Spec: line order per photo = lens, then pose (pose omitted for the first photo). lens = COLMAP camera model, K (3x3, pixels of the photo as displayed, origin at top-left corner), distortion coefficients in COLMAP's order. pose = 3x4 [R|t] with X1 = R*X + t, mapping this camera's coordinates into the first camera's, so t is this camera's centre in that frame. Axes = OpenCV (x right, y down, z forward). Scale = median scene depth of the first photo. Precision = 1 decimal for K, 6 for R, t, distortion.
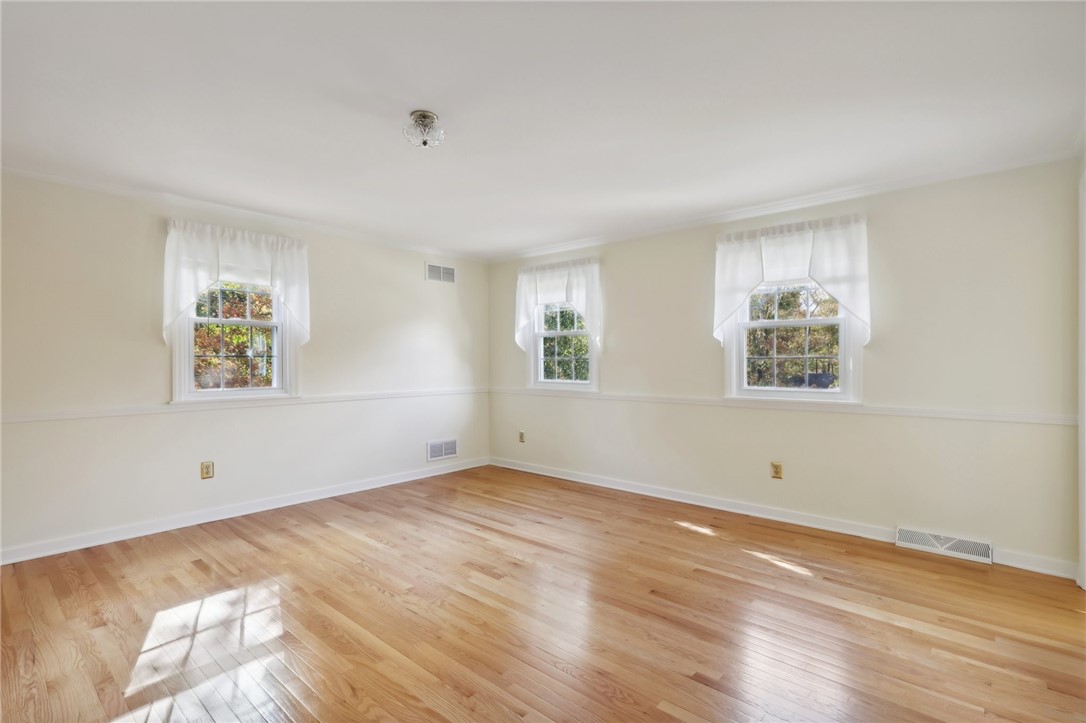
lens RADIAL K [[505.0, 0, 539.2], [0, 505.0, 357.7], [0, 0, 1]] dist [0.000140, 0.000330]
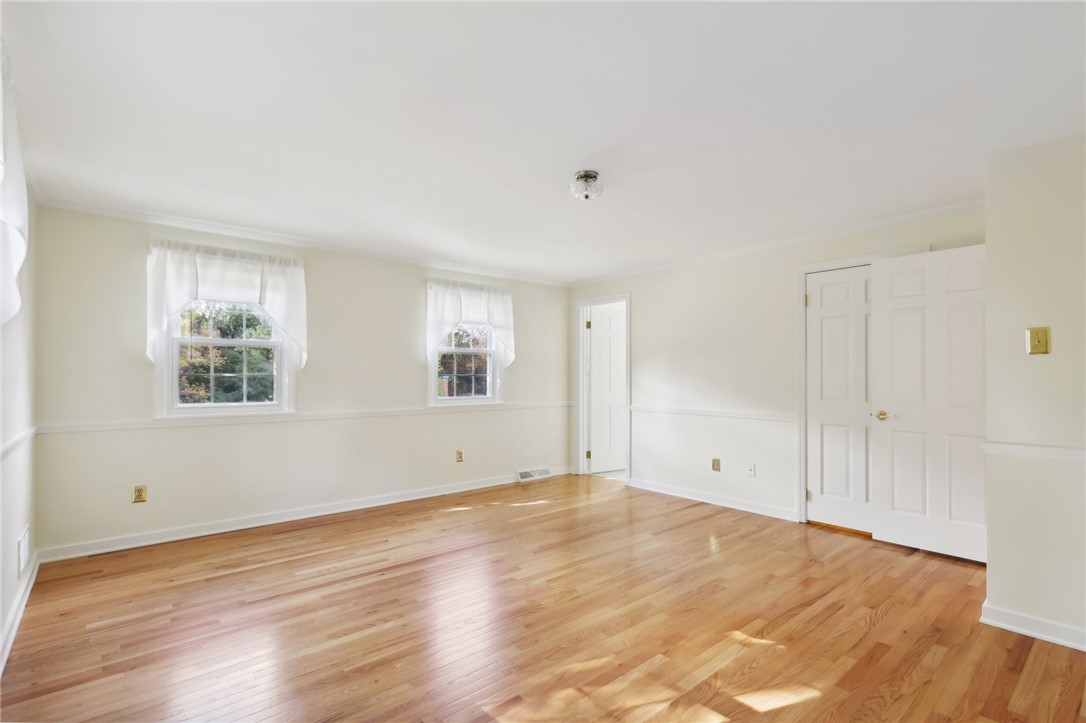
lens RADIAL K [[506.4, 0, 537.9], [0, 506.4, 369.5], [0, 0, 1]] dist [0.000832, 0.000280]
pose [[0.155121, 0.012894, 0.987811, -0.827483], [-0.008433, 0.999896, -0.011727, -0.001429], [-0.987859, -0.006511, 0.155214, 0.534922]]
